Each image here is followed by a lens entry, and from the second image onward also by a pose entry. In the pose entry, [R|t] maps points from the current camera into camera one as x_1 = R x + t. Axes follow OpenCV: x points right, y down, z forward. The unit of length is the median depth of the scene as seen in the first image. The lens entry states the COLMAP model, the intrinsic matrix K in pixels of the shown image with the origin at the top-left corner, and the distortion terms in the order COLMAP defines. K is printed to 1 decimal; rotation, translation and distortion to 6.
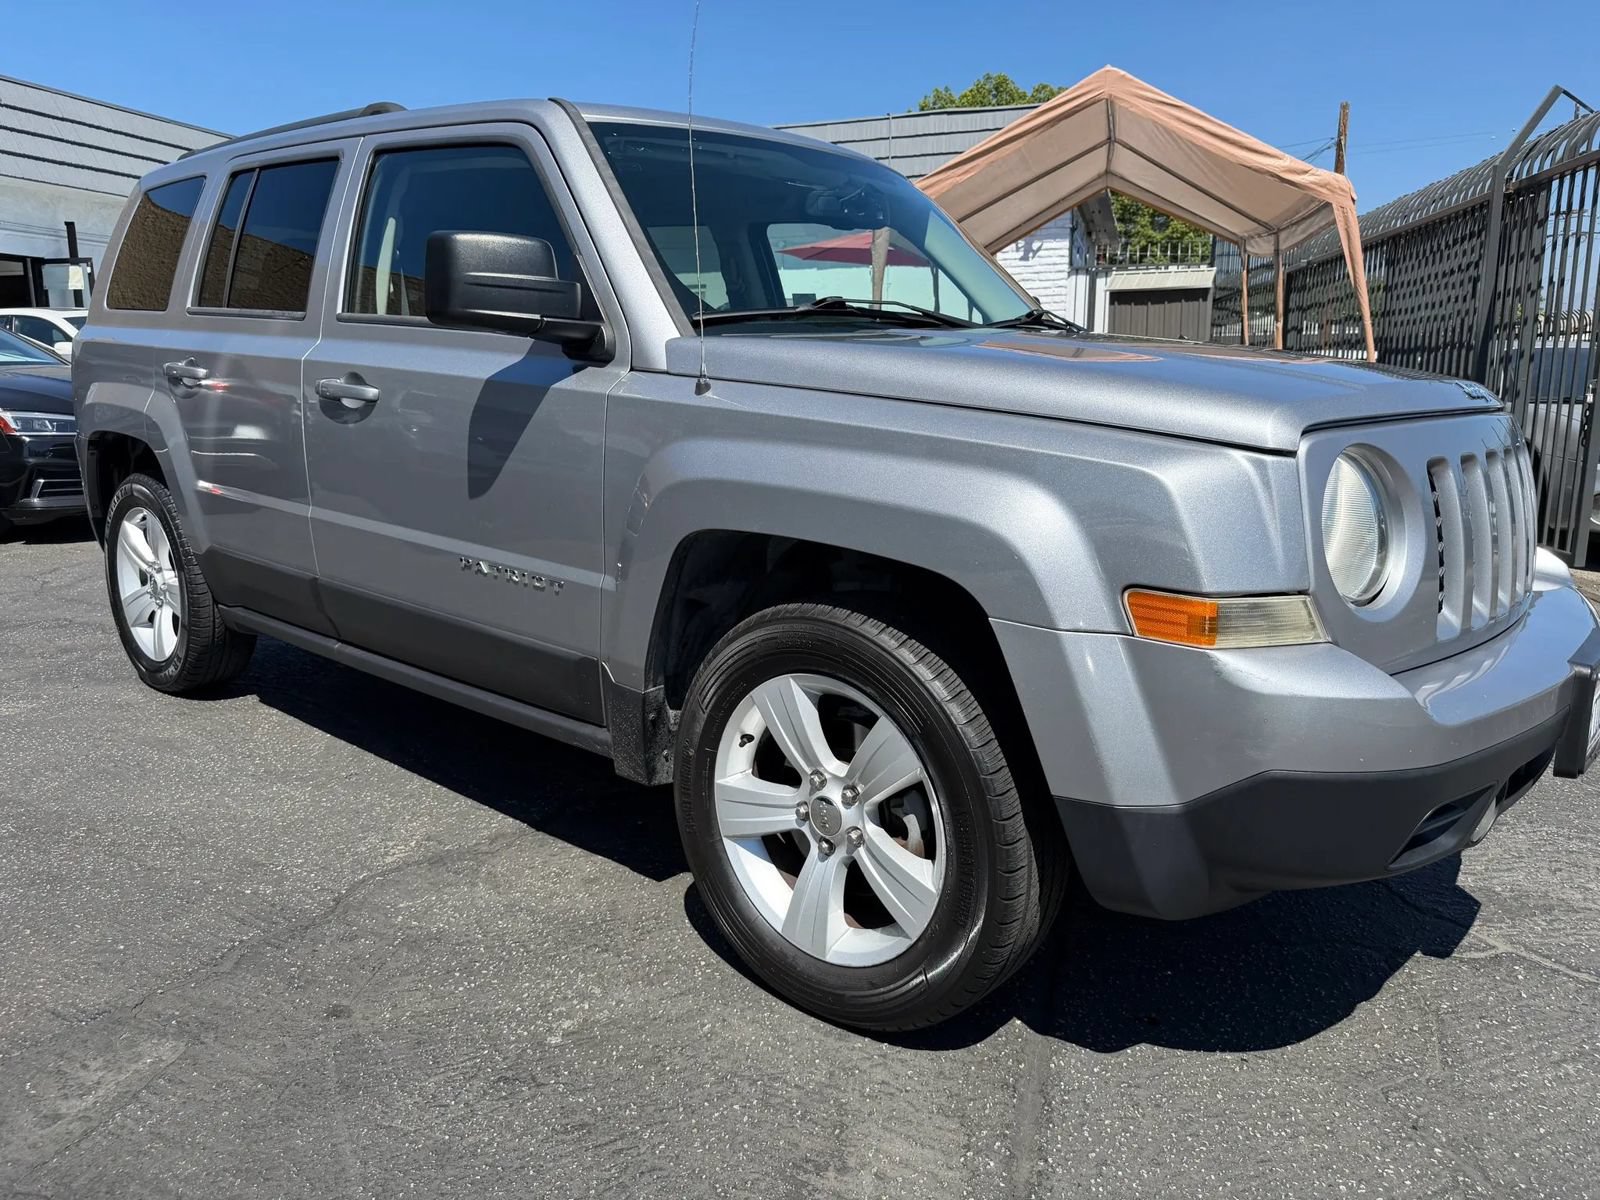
lens RADIAL K [[1114.2, 0, 792.1], [0, 1114.2, 605.7], [0, 0, 1]] dist [0.044125, -0.058466]
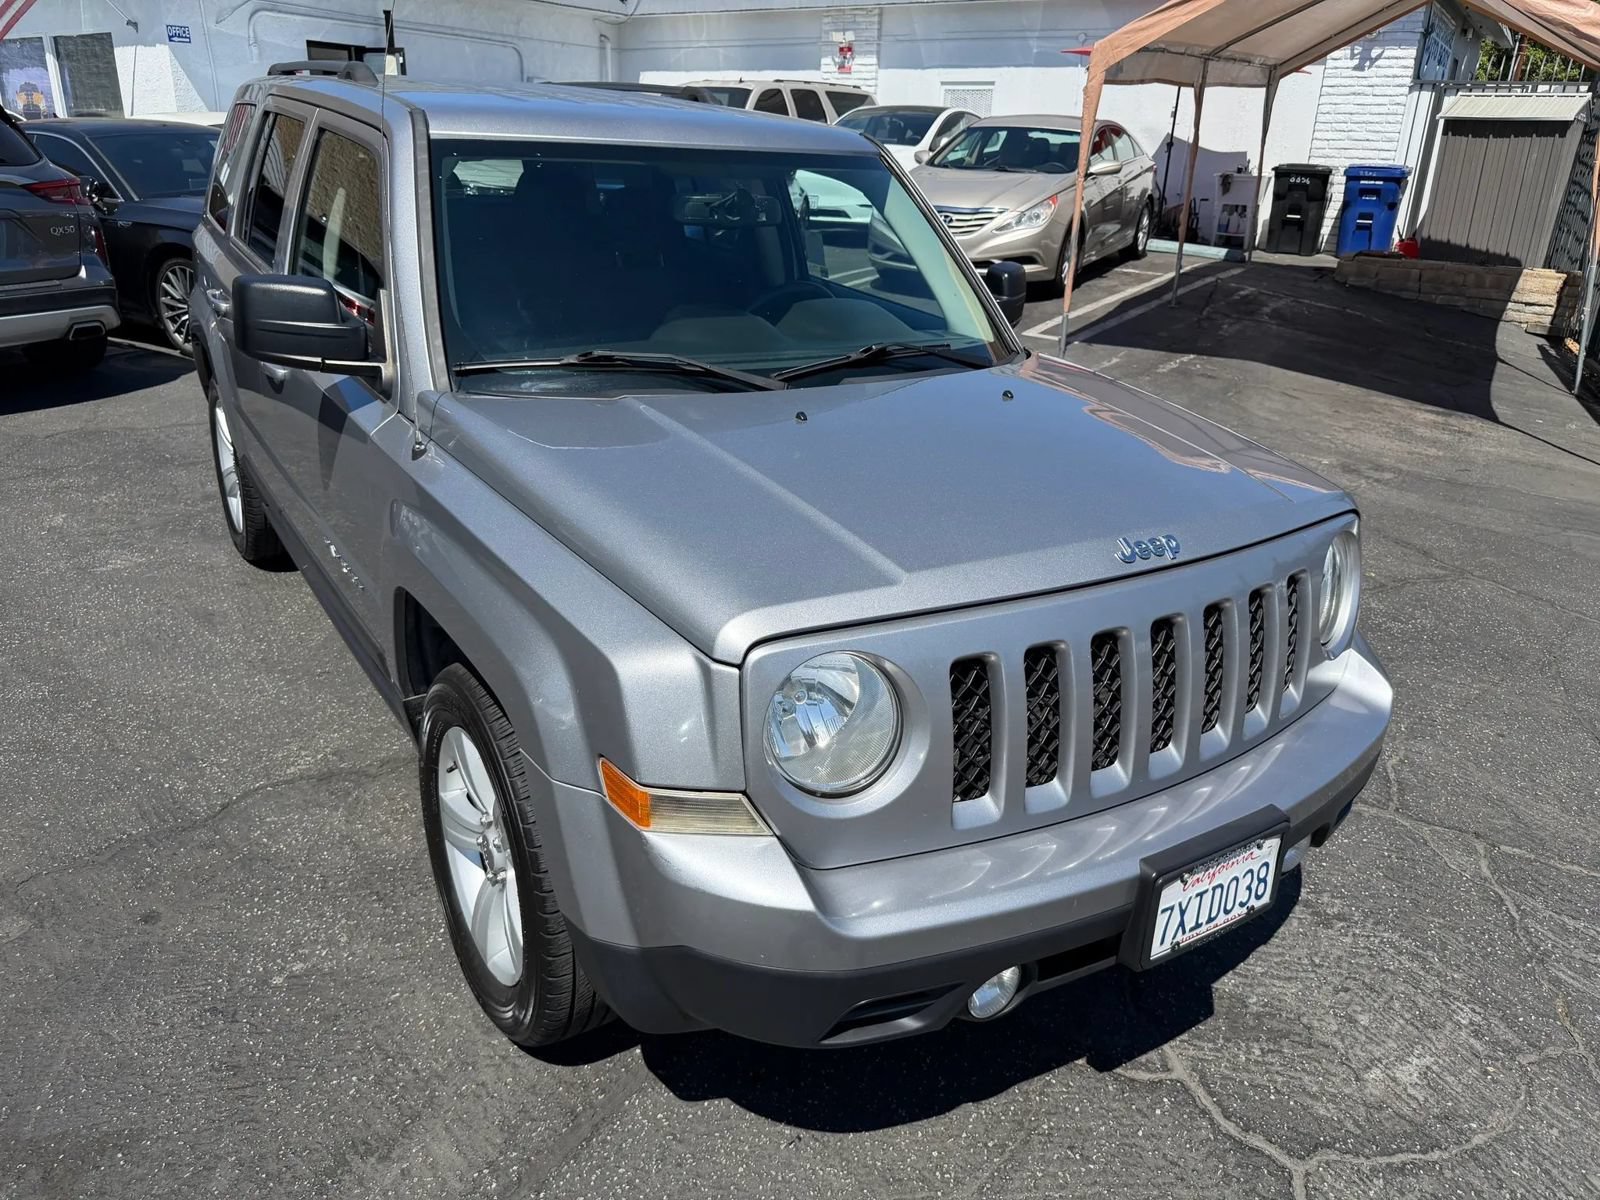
lens RADIAL K [[1123.8, 0, 807.4], [0, 1123.8, 599.9], [0, 0, 1]] dist [-0.000534, -0.003985]
pose [[0.962027, 0.137241, -0.235944, 0.488699], [-0.093729, 0.977941, 0.186669, -0.258422], [0.256358, -0.157466, 0.953669, 0.029615]]
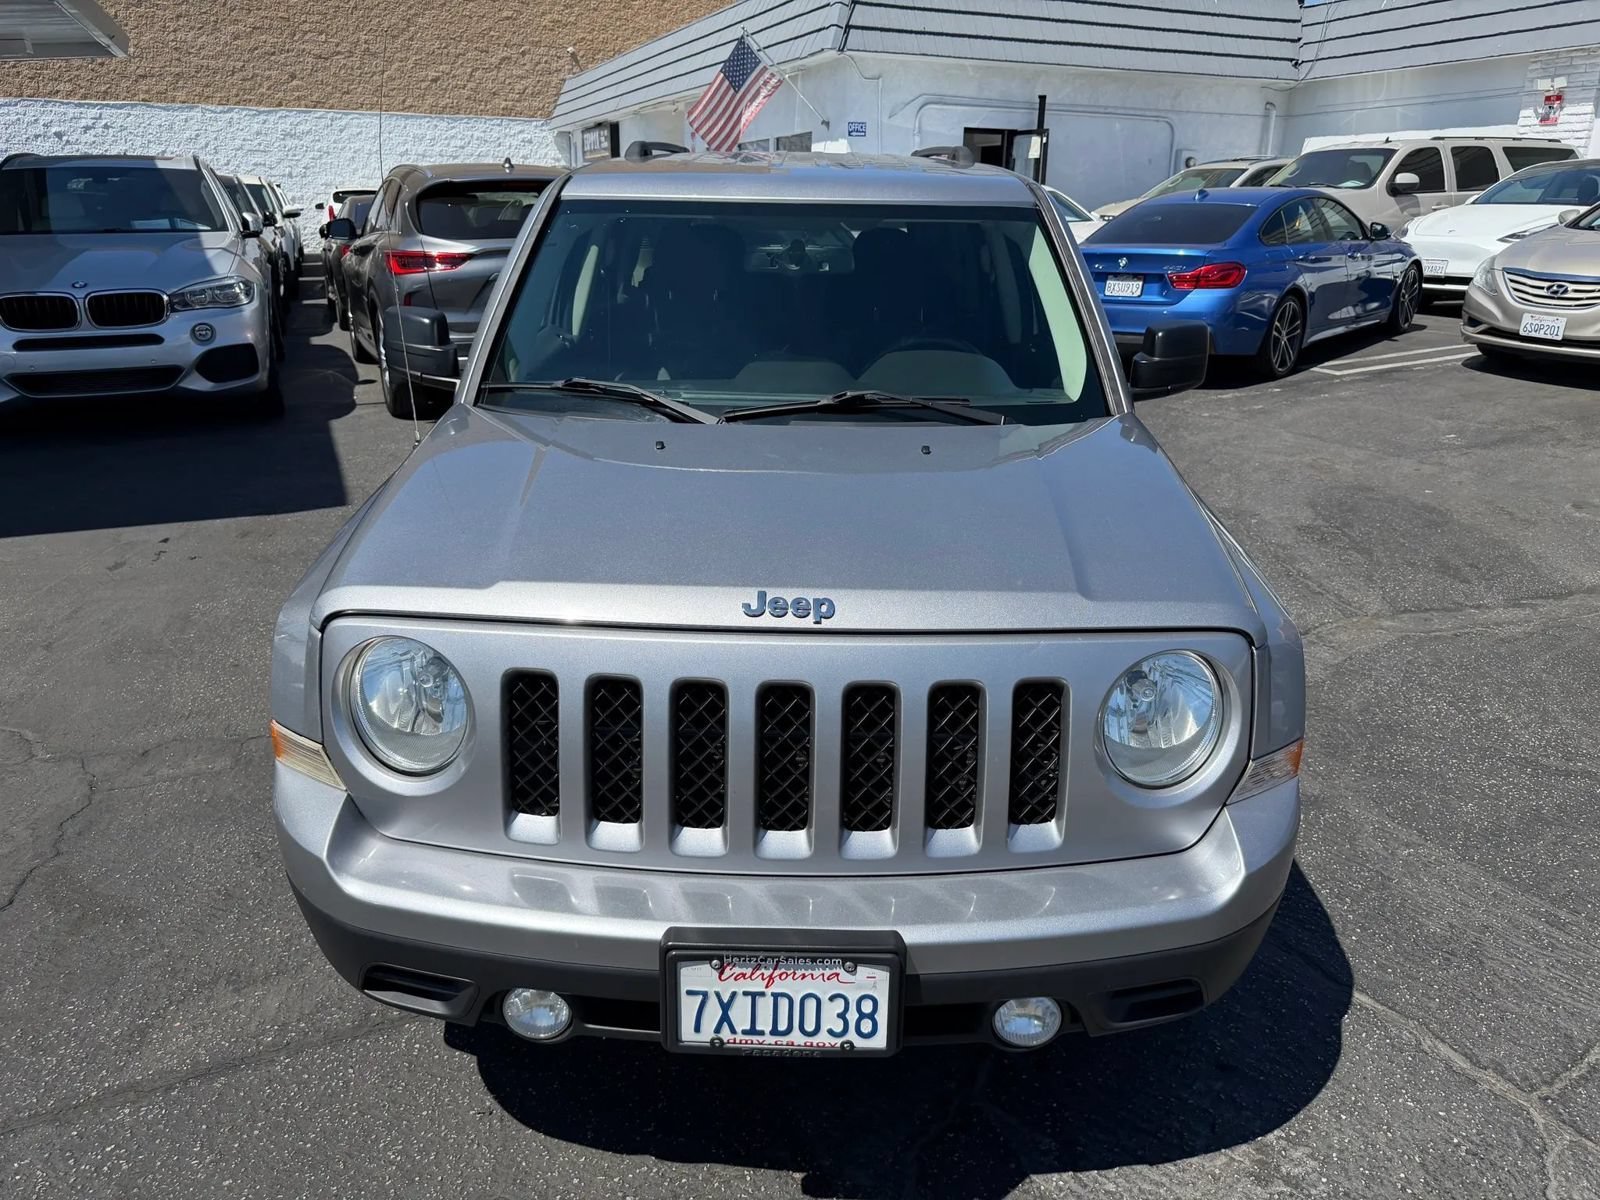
lens RADIAL K [[1129.3, 0, 800.0], [0, 1129.3, 600.0], [0, 0, 1]] dist [-0.001612, -0.002554]
pose [[0.652934, 0.261146, -0.710971, 1.065310], [-0.165647, 0.965192, 0.202398, -0.323868], [0.739080, -0.014382, 0.673465, 0.373832]]
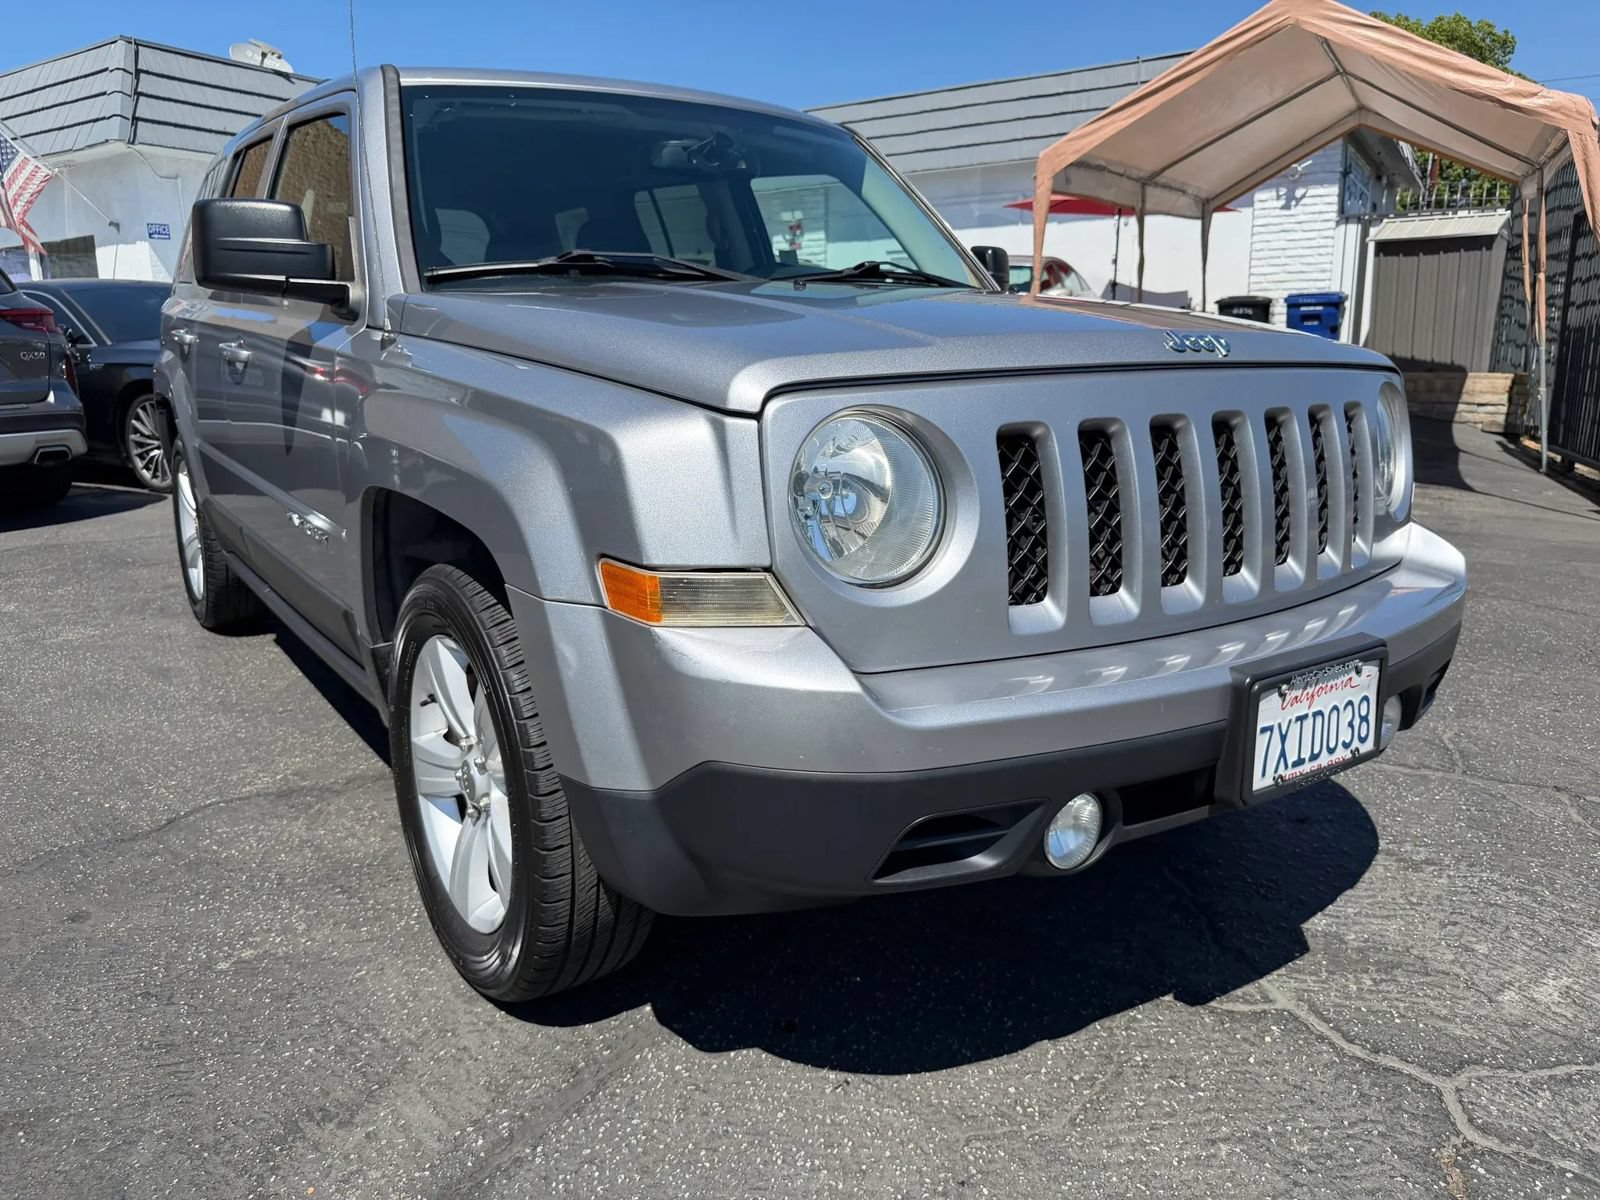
lens RADIAL K [[1127.7, 0, 792.5], [0, 1127.7, 608.3], [0, 0, 1]] dist [-0.001786, -0.004513]
pose [[0.969364, 0.048752, -0.240741, 0.459332], [-0.041591, 0.998531, 0.034740, -0.008262], [0.242081, -0.023663, 0.969968, 0.088812]]
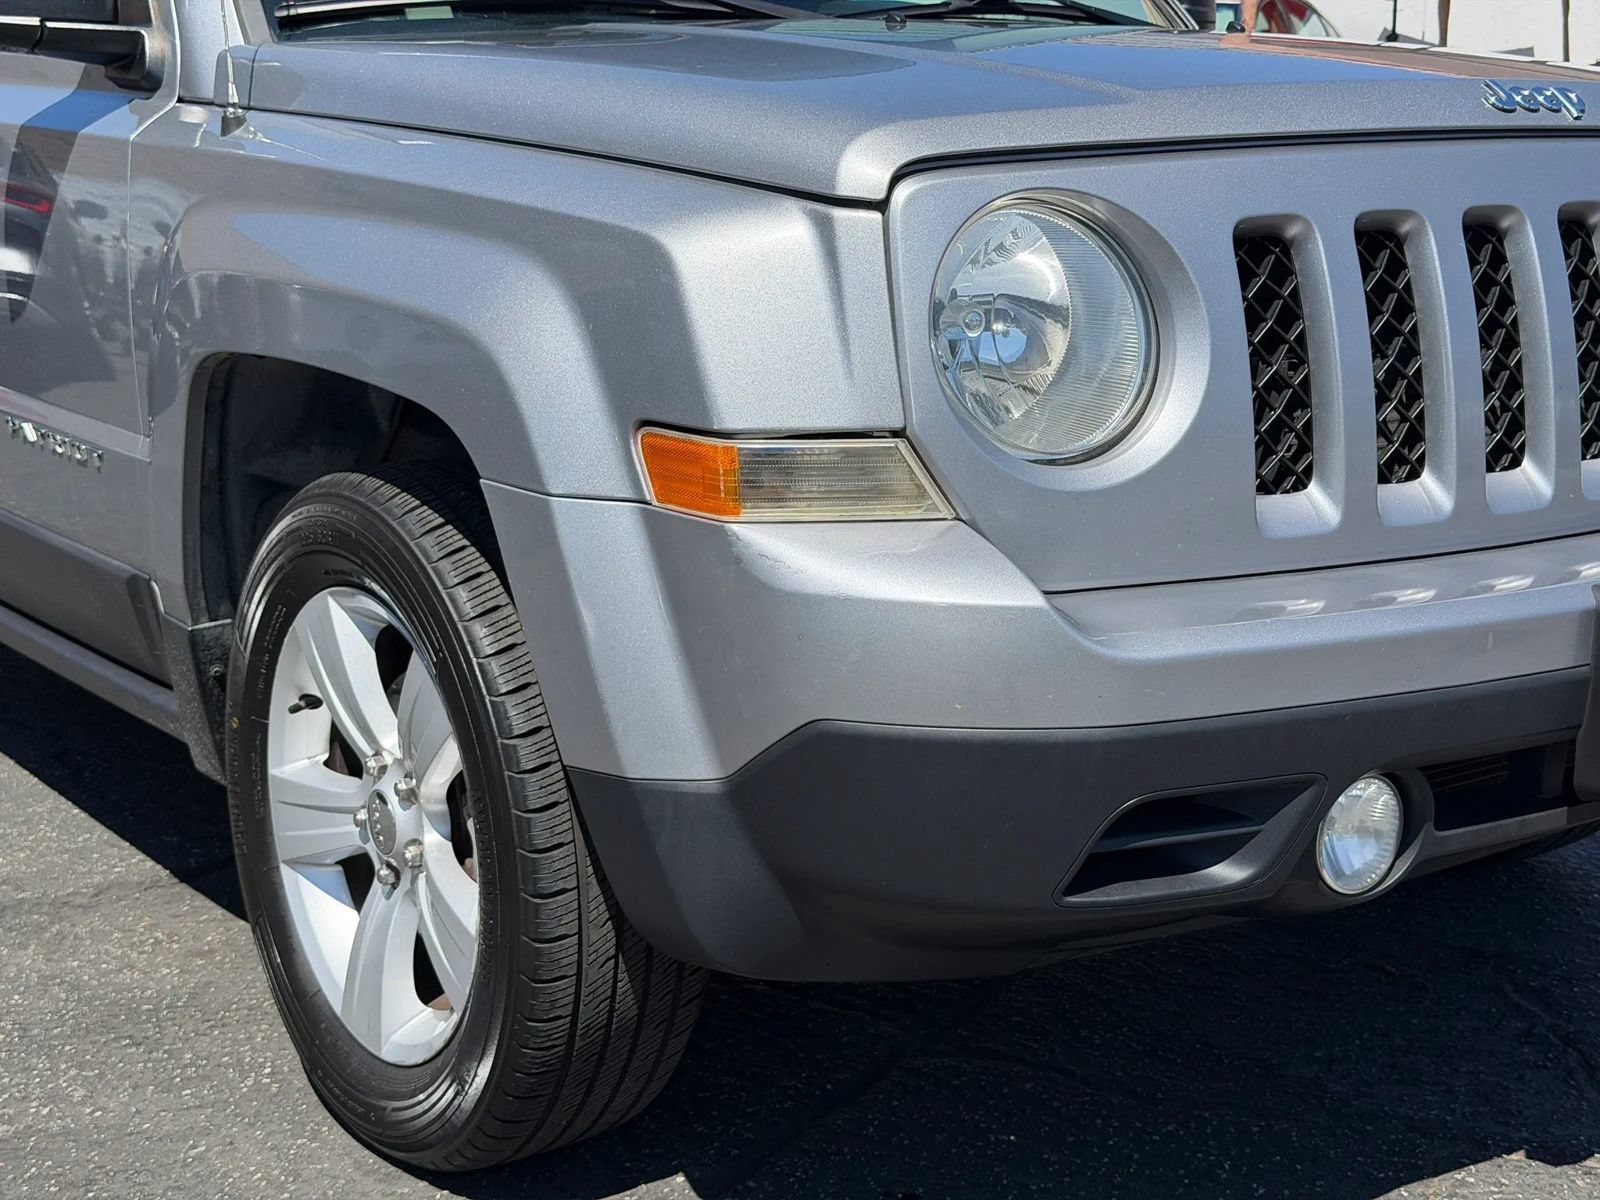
lens RADIAL K [[2220.6, 0, 799.6], [0, 2220.6, 627.4], [0, 0, 1]] dist [0.043282, 0.034600]
pose [[0.973470, 0.026490, -0.227276, 0.448908], [-0.025812, 0.999649, 0.005953, 0.058534], [0.227354, 0.000072, 0.973812, -0.116821]]
